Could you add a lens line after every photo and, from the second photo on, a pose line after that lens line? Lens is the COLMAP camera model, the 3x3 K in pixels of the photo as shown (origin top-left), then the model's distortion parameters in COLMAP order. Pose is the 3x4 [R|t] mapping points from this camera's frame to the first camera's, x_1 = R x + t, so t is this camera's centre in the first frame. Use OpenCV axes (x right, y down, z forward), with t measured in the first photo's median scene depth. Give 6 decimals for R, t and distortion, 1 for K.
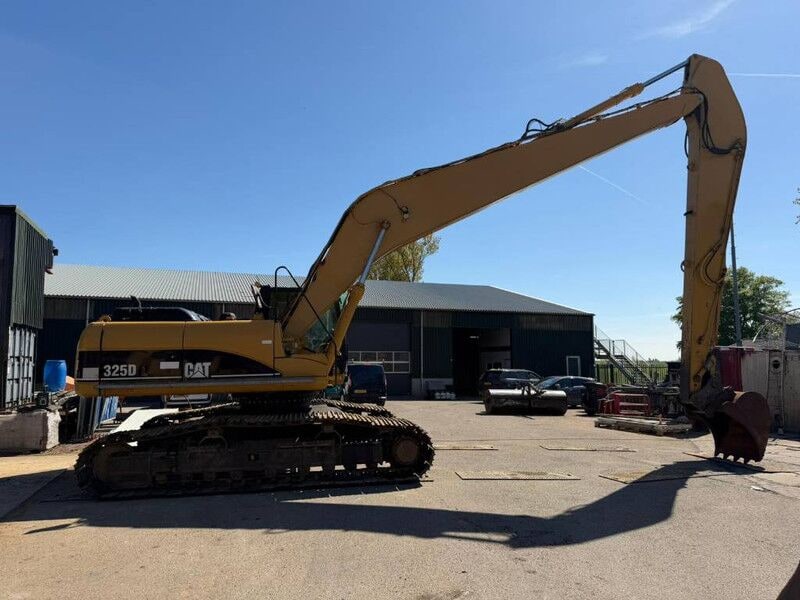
lens RADIAL K [[558.3, 0, 397.0], [0, 558.3, 300.6], [0, 0, 1]] dist [0.086748, -0.122684]
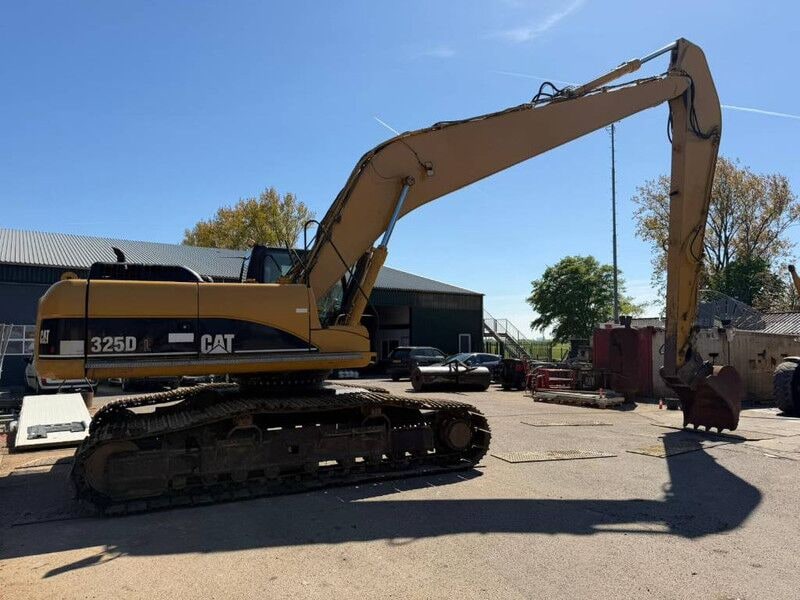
lens RADIAL K [[558.3, 0, 397.0], [0, 558.3, 300.6], [0, 0, 1]] dist [0.086748, -0.122684]
pose [[0.965493, 0.020453, 0.259626, -0.252384], [-0.030000, 0.999010, 0.032861, 0.022967], [-0.258697, -0.039516, 0.965150, 0.138878]]
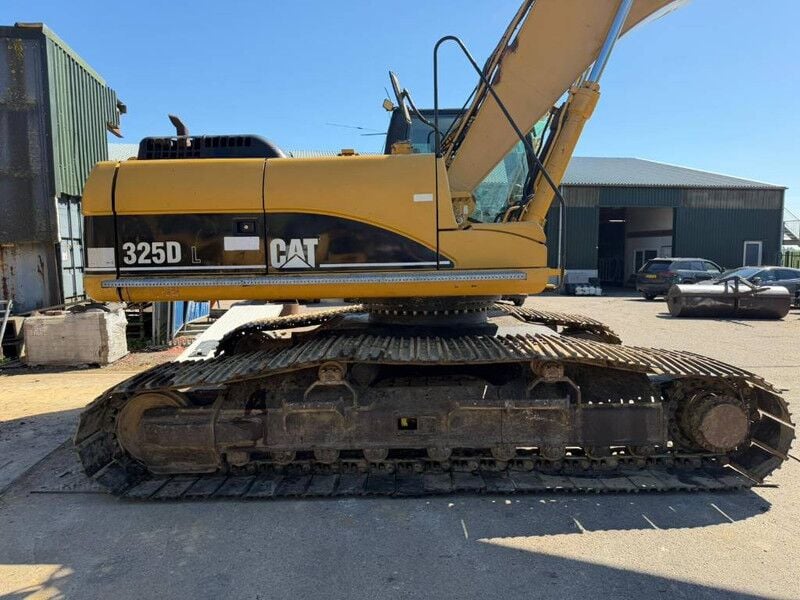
lens RADIAL K [[558.0, 0, 400.0], [0, 558.0, 300.0], [0, 0, 1]] dist [0.100387, -0.125479]
pose [[0.985472, 0.013920, -0.169268, -0.137077], [0.018917, 0.981438, 0.190844, 0.055327], [0.168783, -0.191274, 0.966916, 0.411278]]
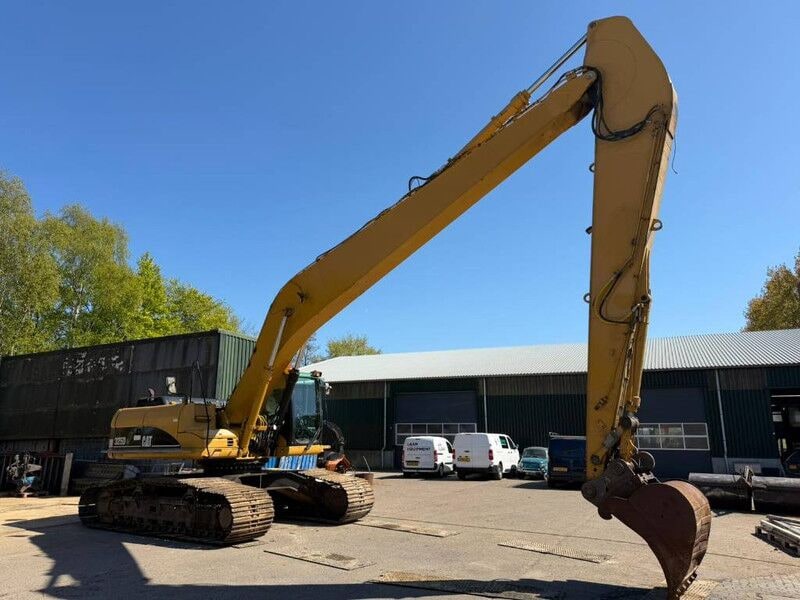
lens RADIAL K [[558.3, 0, 397.0], [0, 558.3, 300.6], [0, 0, 1]] dist [0.086748, -0.122684]
pose [[0.711366, -0.161355, -0.684049, 0.884815], [0.075670, 0.985215, -0.153703, 0.032968], [0.698736, 0.057577, 0.713058, 0.326223]]
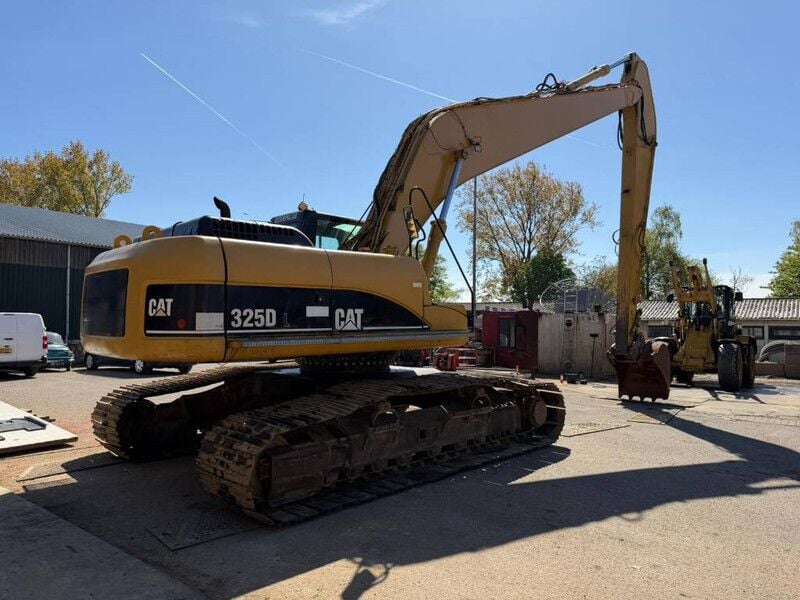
lens RADIAL K [[558.3, 0, 397.0], [0, 558.3, 300.6], [0, 0, 1]] dist [0.086748, -0.122684]
pose [[0.822381, 0.033161, 0.567970, -0.556043], [-0.073093, 0.996185, 0.047670, 0.049939], [-0.564223, -0.080718, 0.821667, 0.319532]]
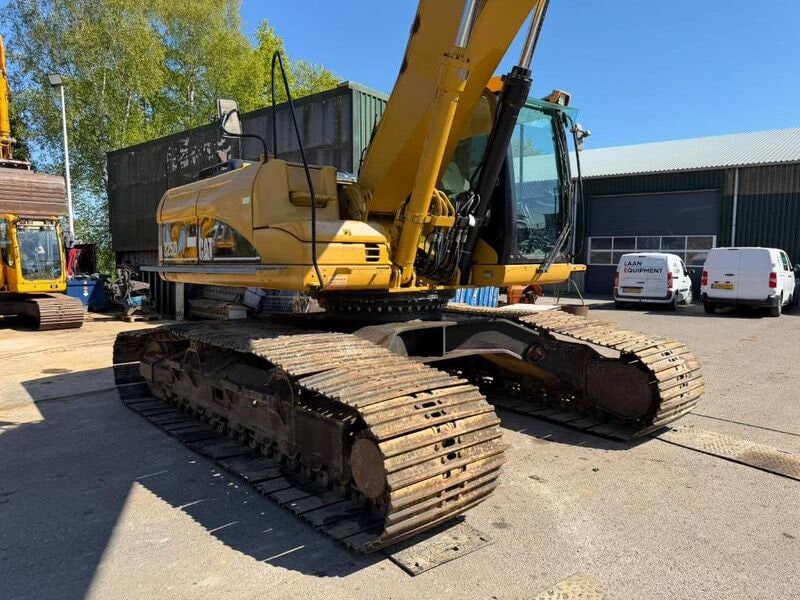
lens RADIAL K [[558.0, 0, 400.0], [0, 558.0, 300.0], [0, 0, 1]] dist [0.100387, -0.125479]
pose [[0.517635, 0.077319, -0.852101, 0.270220], [0.085131, 0.986312, 0.141213, 0.086090], [0.851356, -0.145637, 0.503968, 0.677099]]
